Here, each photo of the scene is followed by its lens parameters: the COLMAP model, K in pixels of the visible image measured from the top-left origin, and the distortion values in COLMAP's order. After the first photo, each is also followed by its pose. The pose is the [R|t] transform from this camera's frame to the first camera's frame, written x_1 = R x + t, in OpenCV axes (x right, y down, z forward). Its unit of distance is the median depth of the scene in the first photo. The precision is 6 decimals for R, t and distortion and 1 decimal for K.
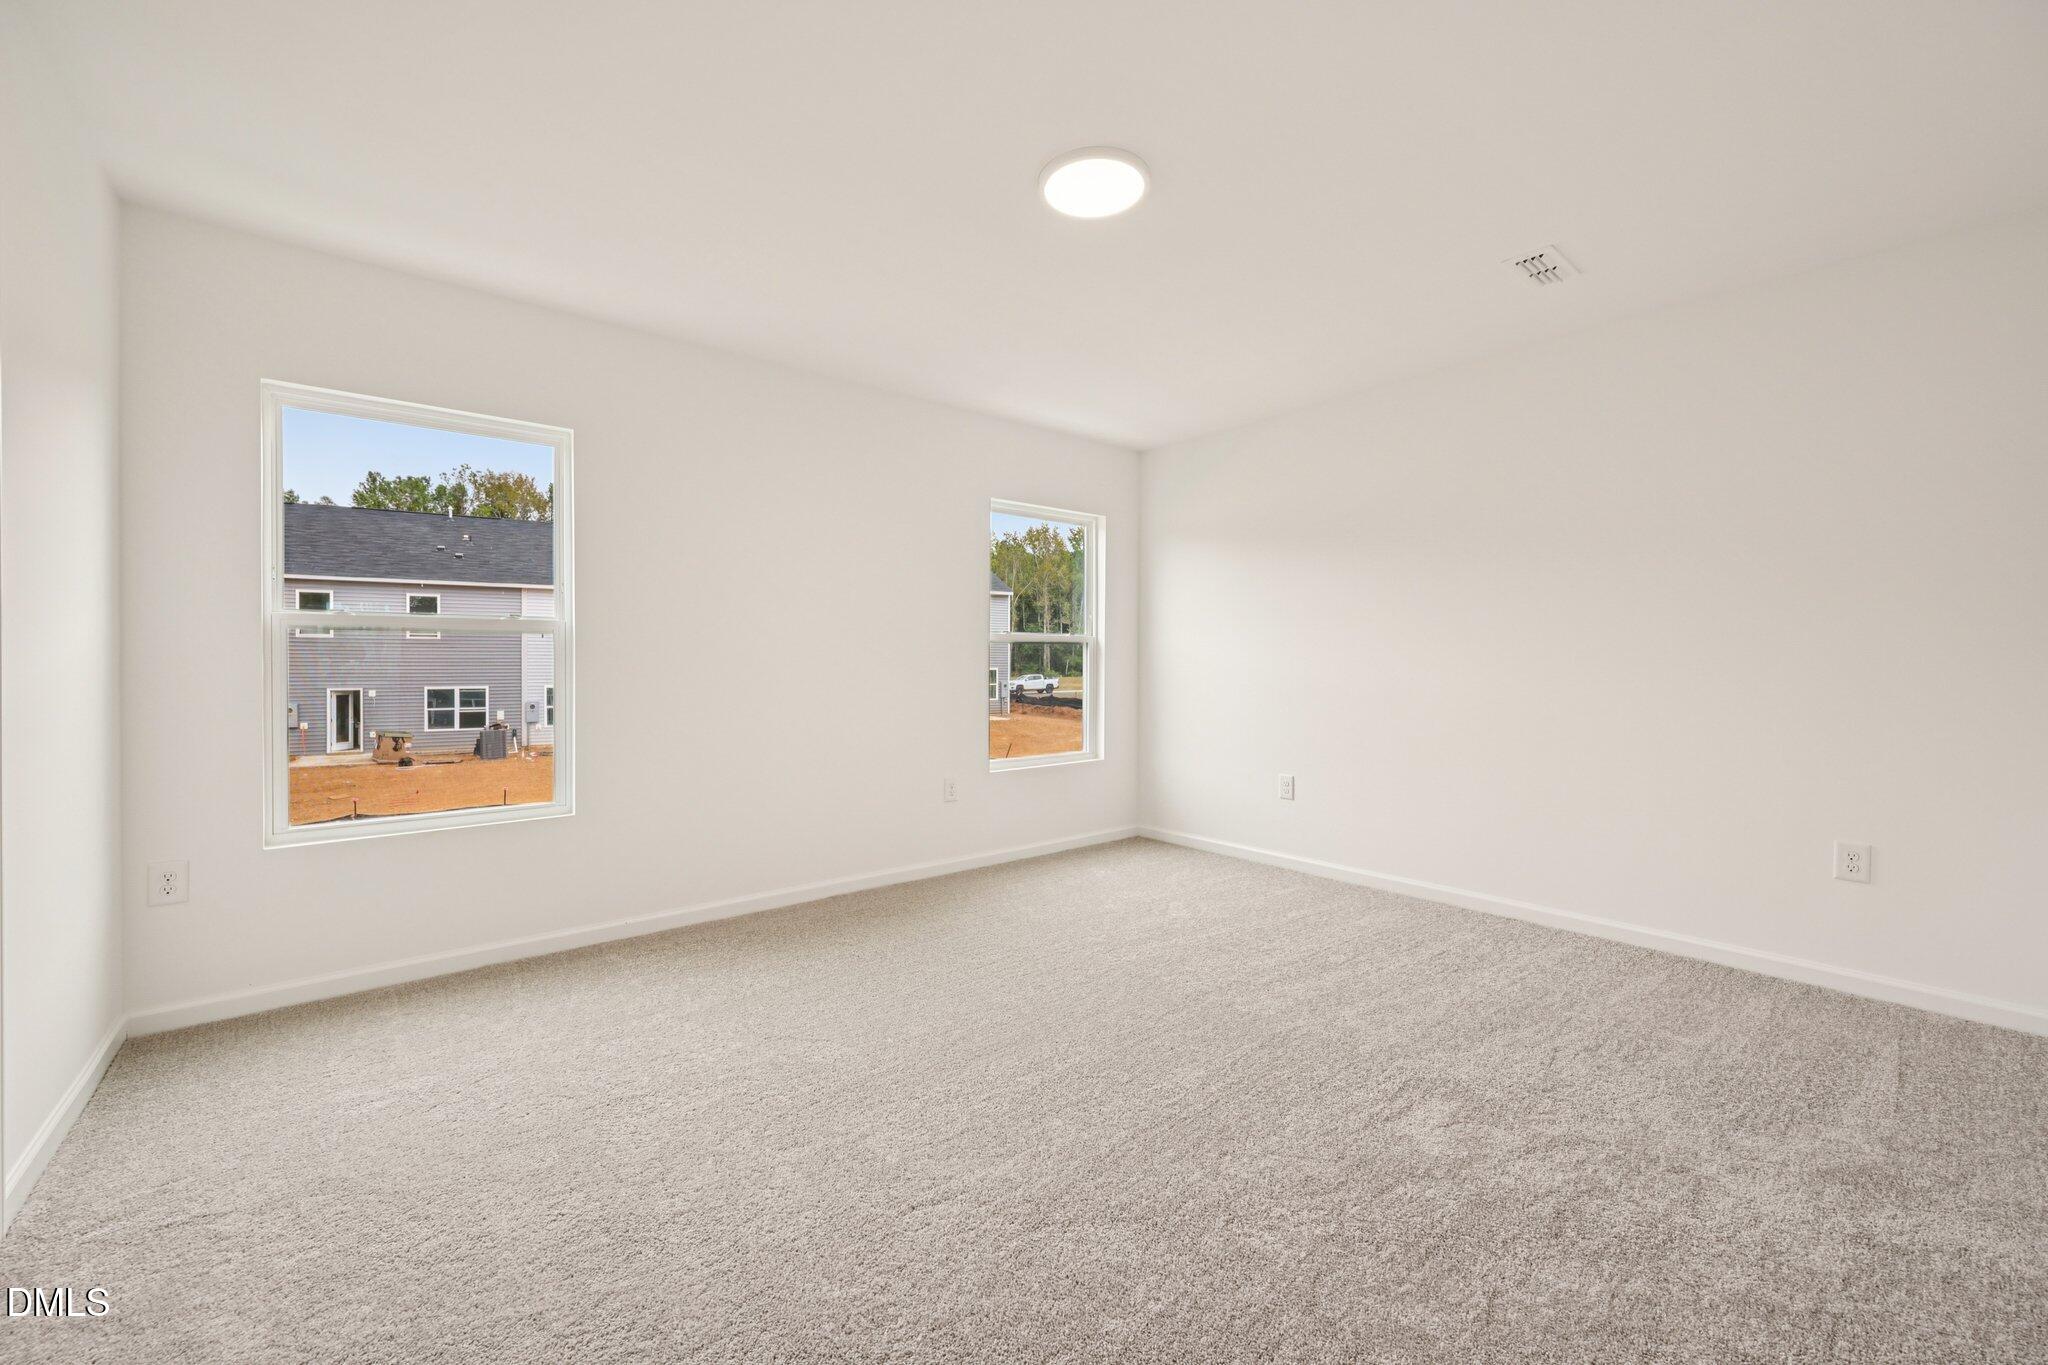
lens RADIAL K [[810.9, 0, 1027.8], [0, 810.9, 678.1], [0, 0, 1]] dist [0.001333, 0.000093]
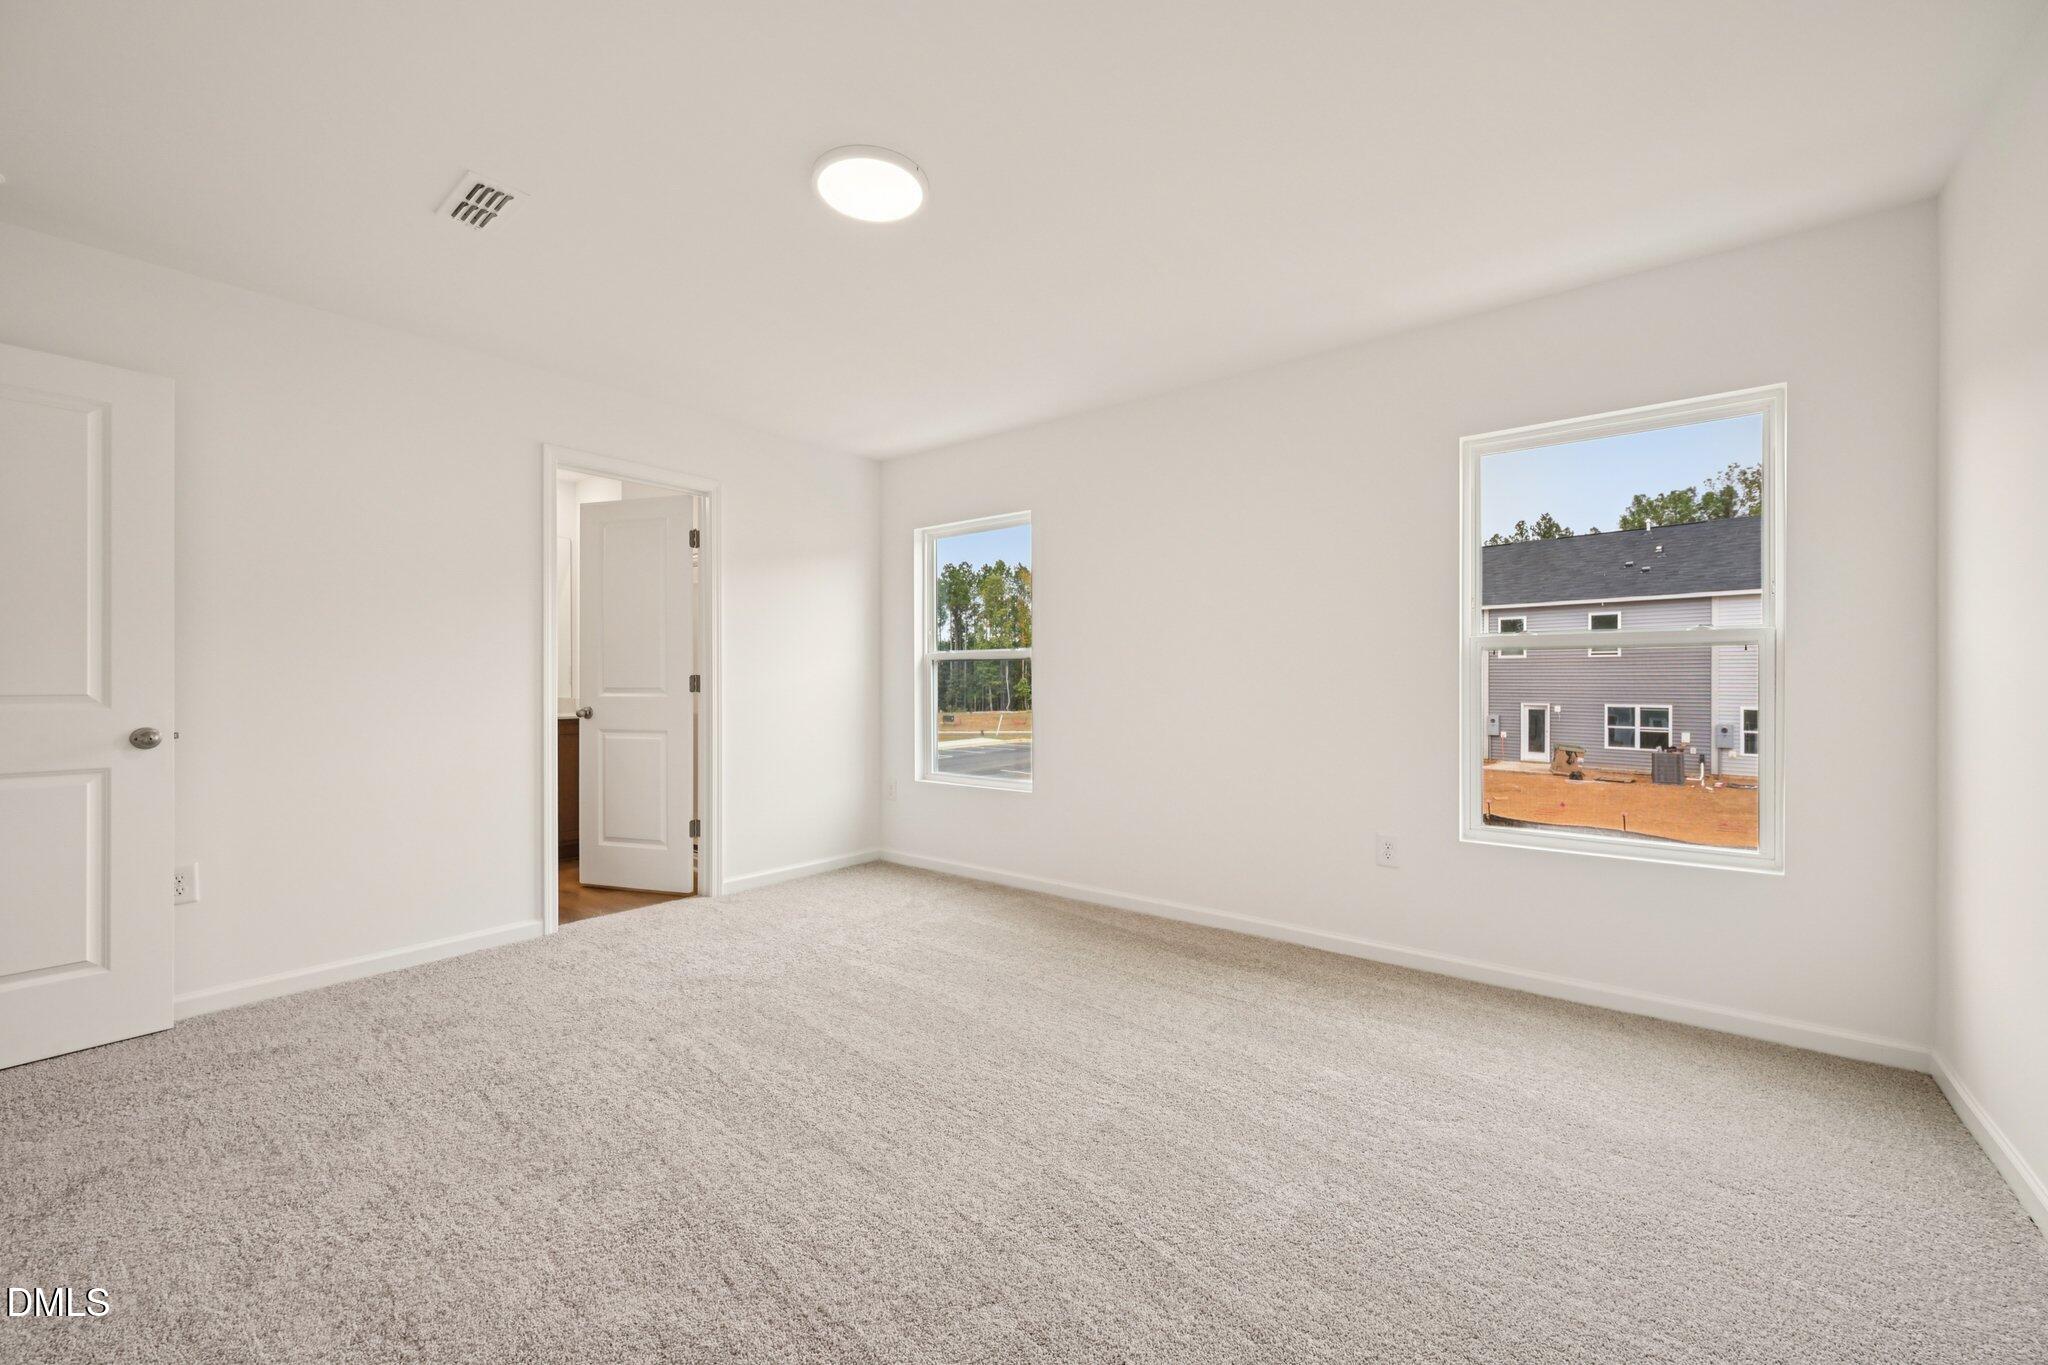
lens RADIAL K [[810.9, 0, 1027.8], [0, 810.9, 678.1], [0, 0, 1]] dist [0.001333, 0.000093]
pose [[0.207045, -0.002156, -0.978329, 0.094369], [-0.018731, 0.999806, -0.006167, -0.001907], [0.978152, 0.019602, 0.206964, 0.085412]]
